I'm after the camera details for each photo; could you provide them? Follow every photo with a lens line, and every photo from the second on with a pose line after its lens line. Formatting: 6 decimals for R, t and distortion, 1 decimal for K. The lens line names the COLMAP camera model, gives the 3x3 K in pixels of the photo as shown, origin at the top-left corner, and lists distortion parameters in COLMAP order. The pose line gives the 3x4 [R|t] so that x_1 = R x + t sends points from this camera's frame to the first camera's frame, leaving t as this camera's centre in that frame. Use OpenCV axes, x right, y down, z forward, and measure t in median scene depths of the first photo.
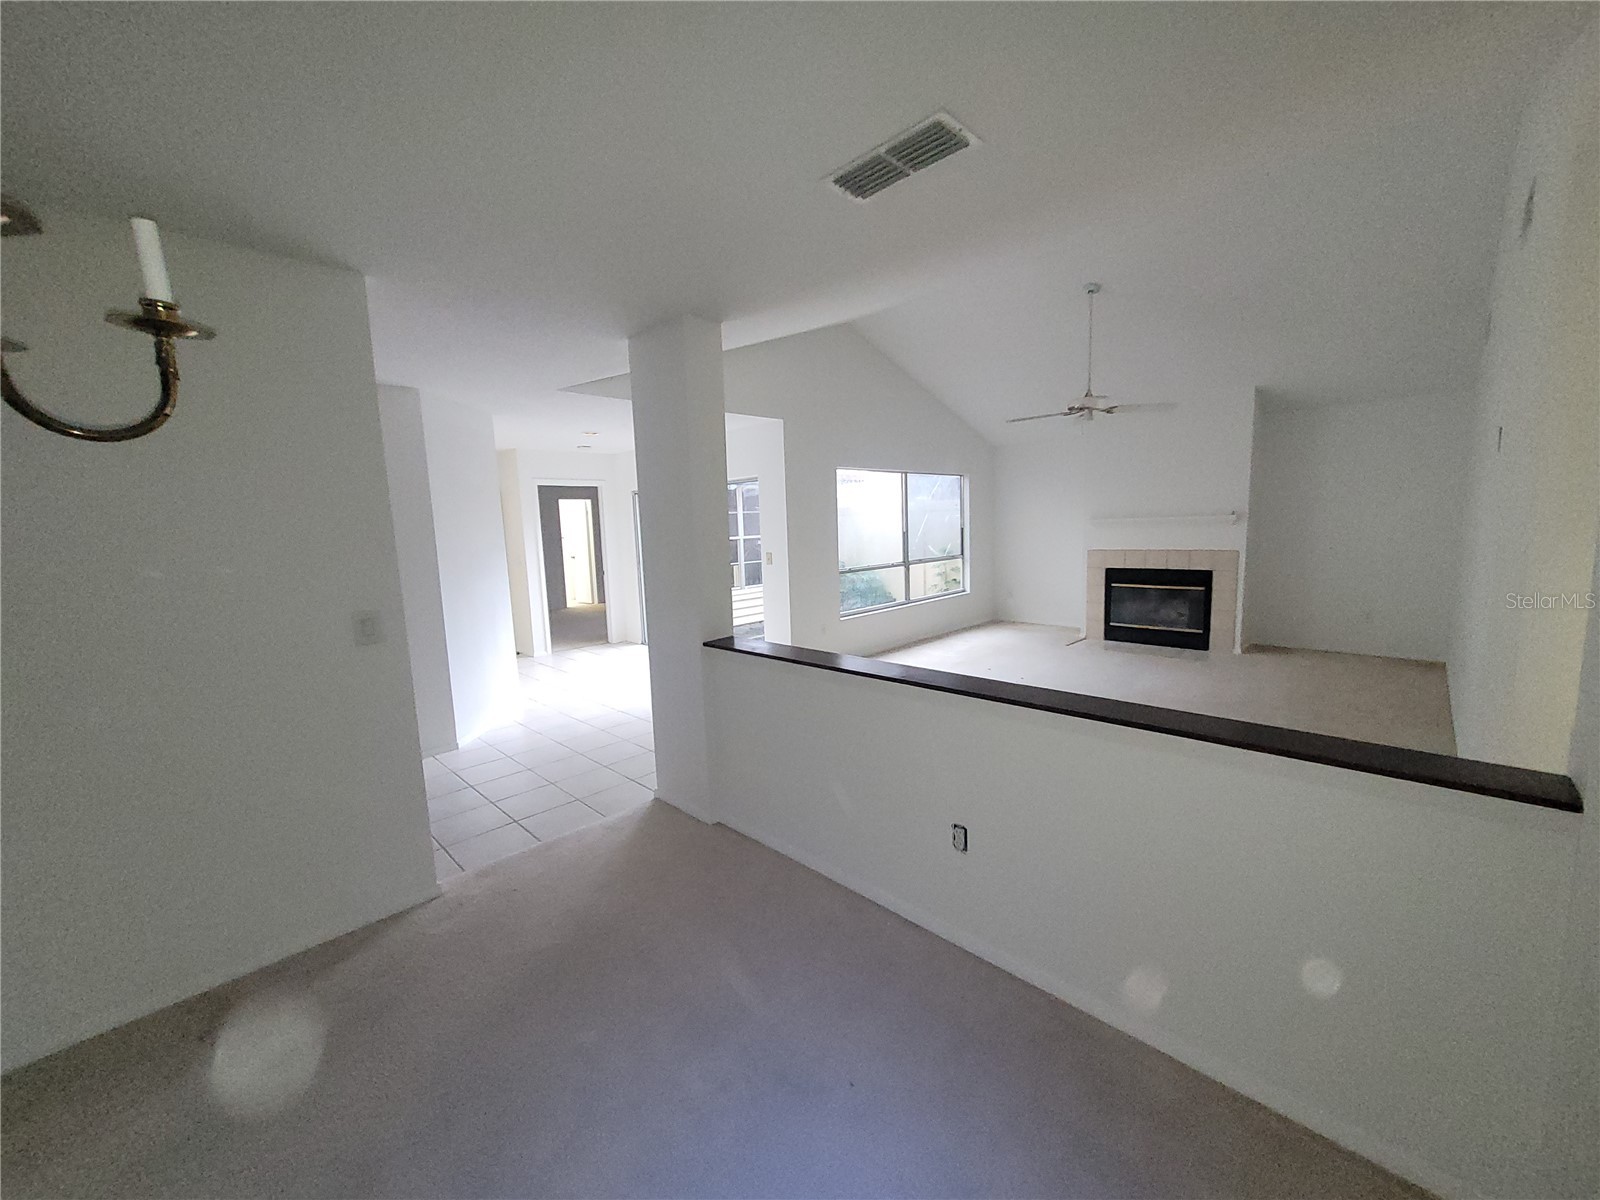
lens RADIAL K [[615.2, 0, 797.7], [0, 615.2, 599.9], [0, 0, 1]] dist [0.003419, -0.000587]
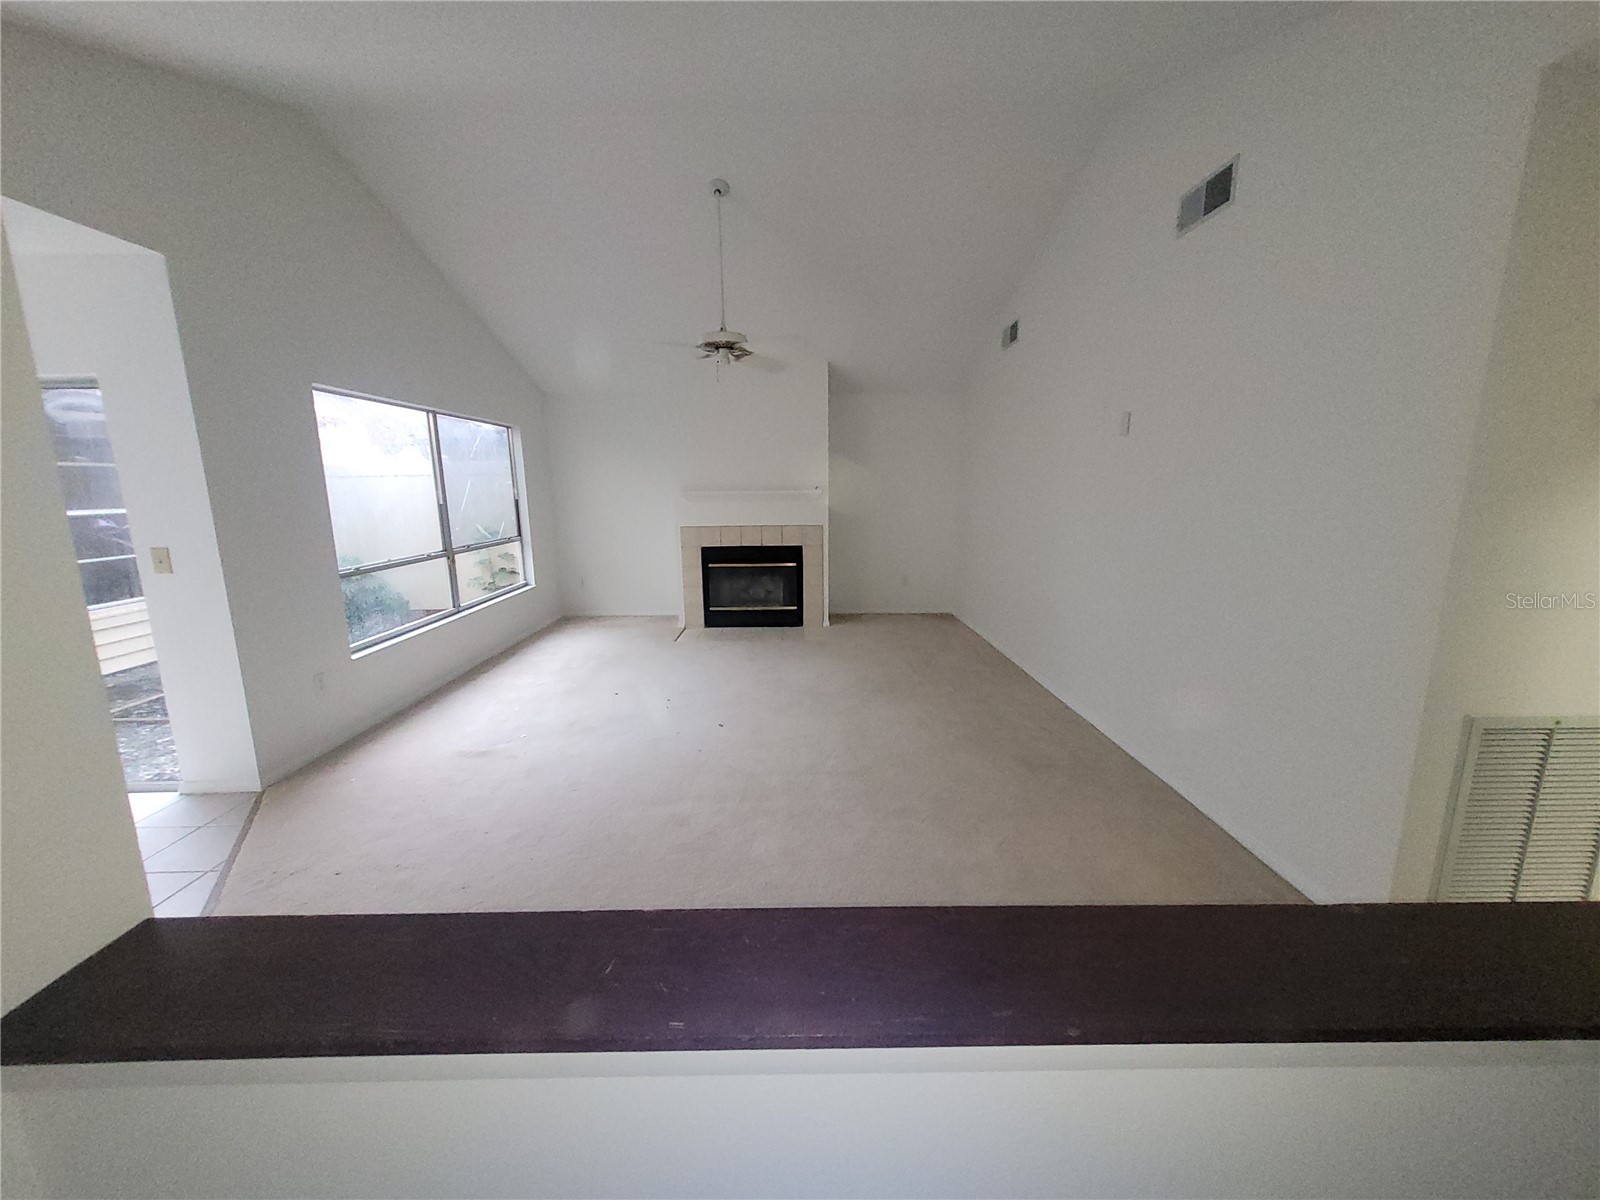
lens RADIAL K [[602.7, 0, 800.0], [0, 602.7, 600.0], [0, 0, 1]] dist [-0.043525, -0.000246]
pose [[0.685865, -0.106374, 0.719913, -0.029264], [0.070424, 0.994318, 0.079827, -0.034478], [-0.724314, -0.004051, 0.689459, 0.302433]]
